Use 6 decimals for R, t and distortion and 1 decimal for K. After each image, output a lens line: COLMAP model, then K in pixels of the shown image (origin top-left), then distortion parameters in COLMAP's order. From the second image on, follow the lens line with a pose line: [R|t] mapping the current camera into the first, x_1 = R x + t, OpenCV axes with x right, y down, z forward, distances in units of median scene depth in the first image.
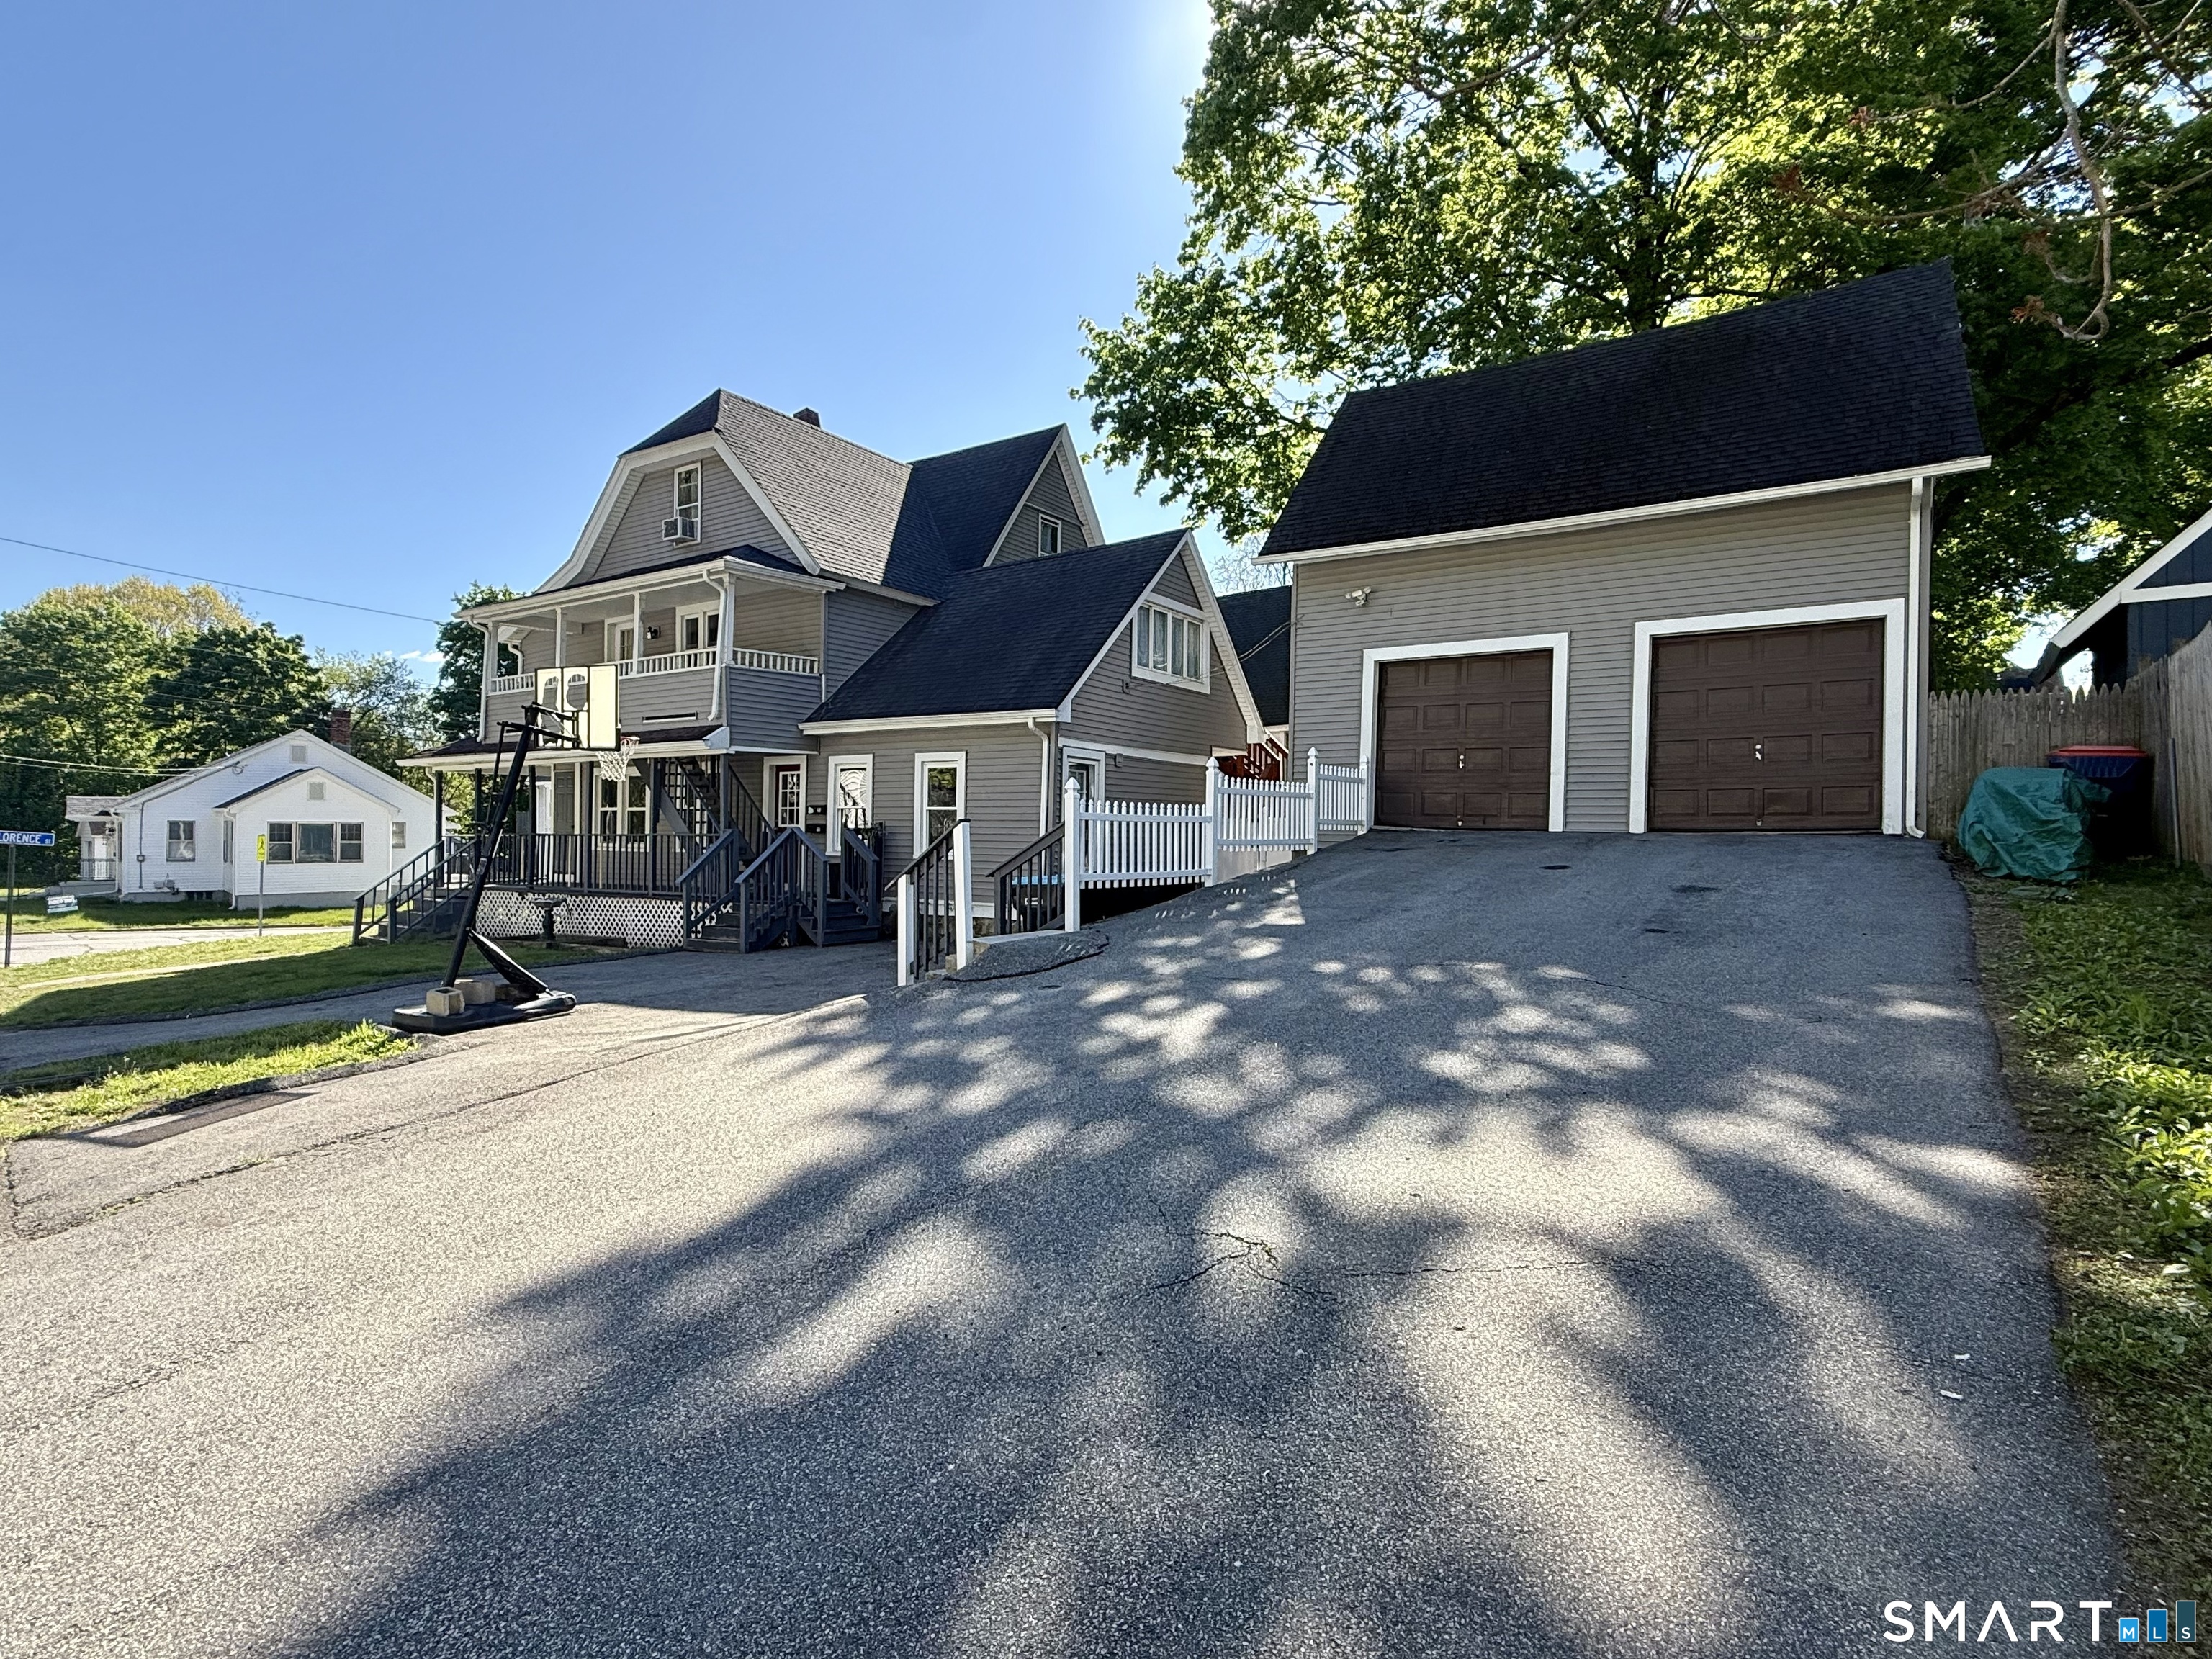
lens RADIAL K [[1100.5, 0, 1098.5], [0, 1100.5, 831.6], [0, 0, 1]] dist [-0.000056, -0.000011]
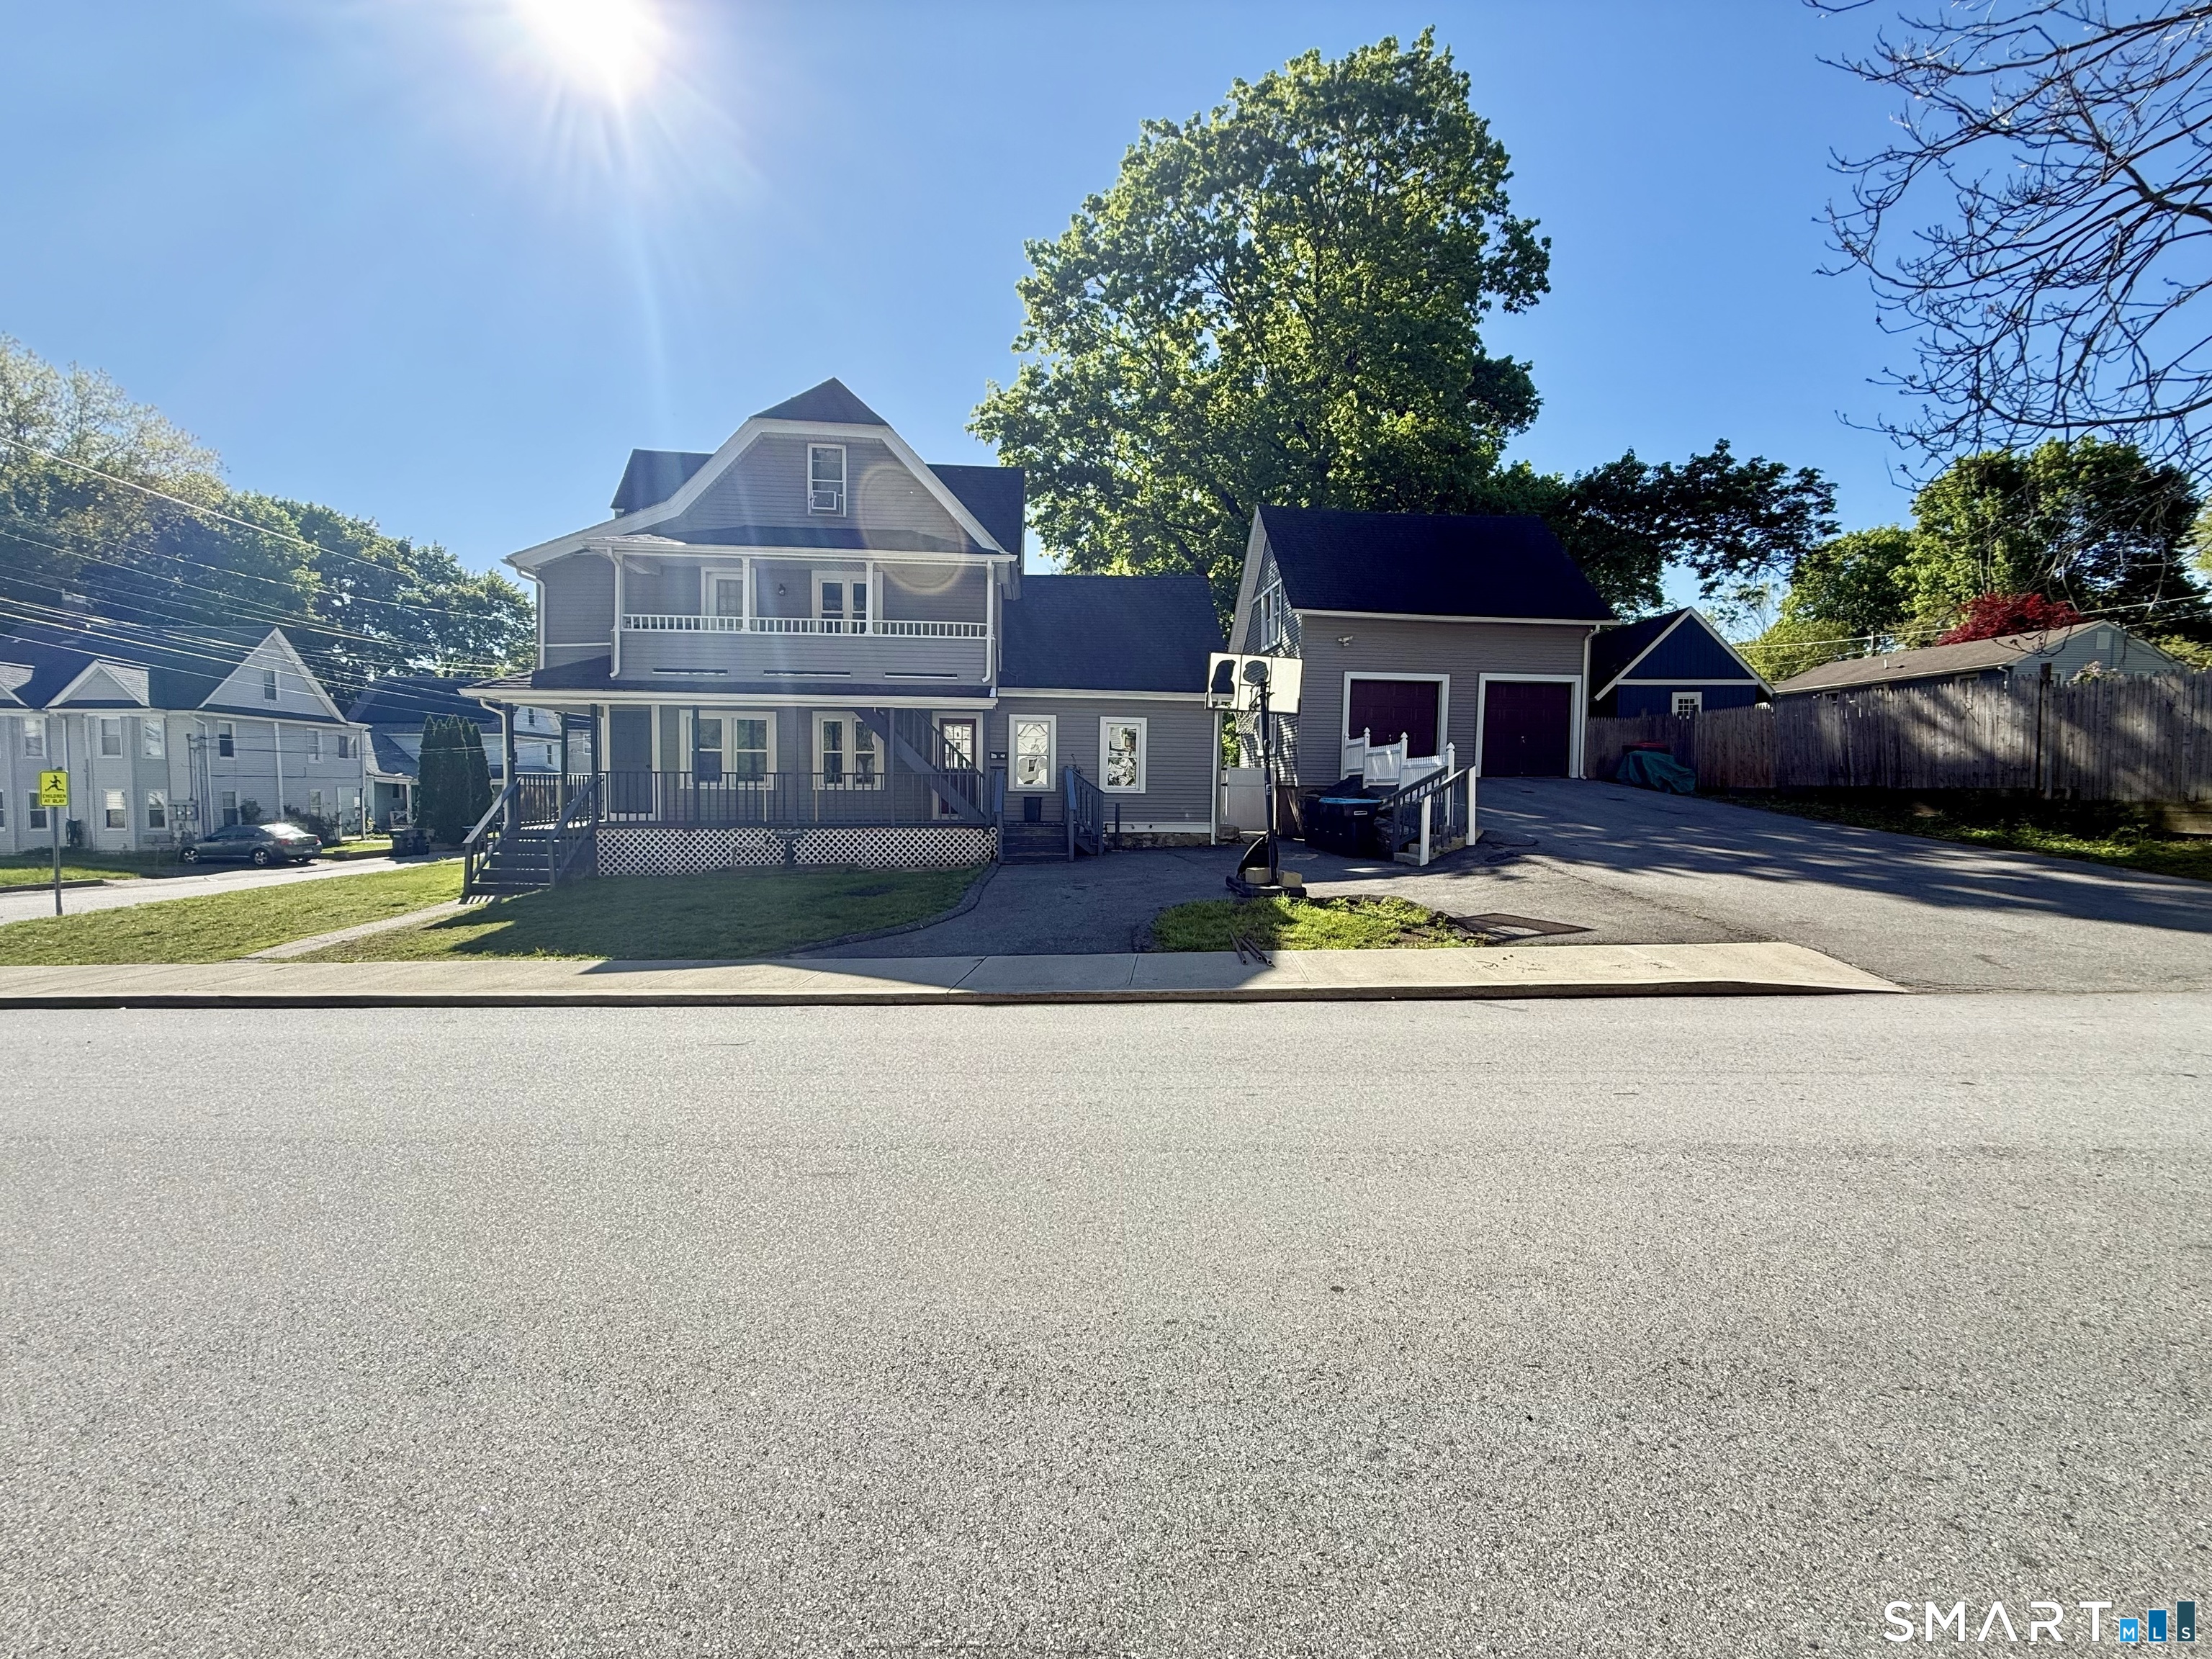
lens RADIAL K [[885.9, 0, 1098.4], [0, 885.9, 835.0], [0, 0, 1]] dist [-0.000033, -0.000354]
pose [[0.779772, -0.030797, 0.625305, -0.733711], [-0.003799, 0.998538, 0.053916, 0.014629], [-0.626051, -0.044418, 0.778516, 0.107463]]
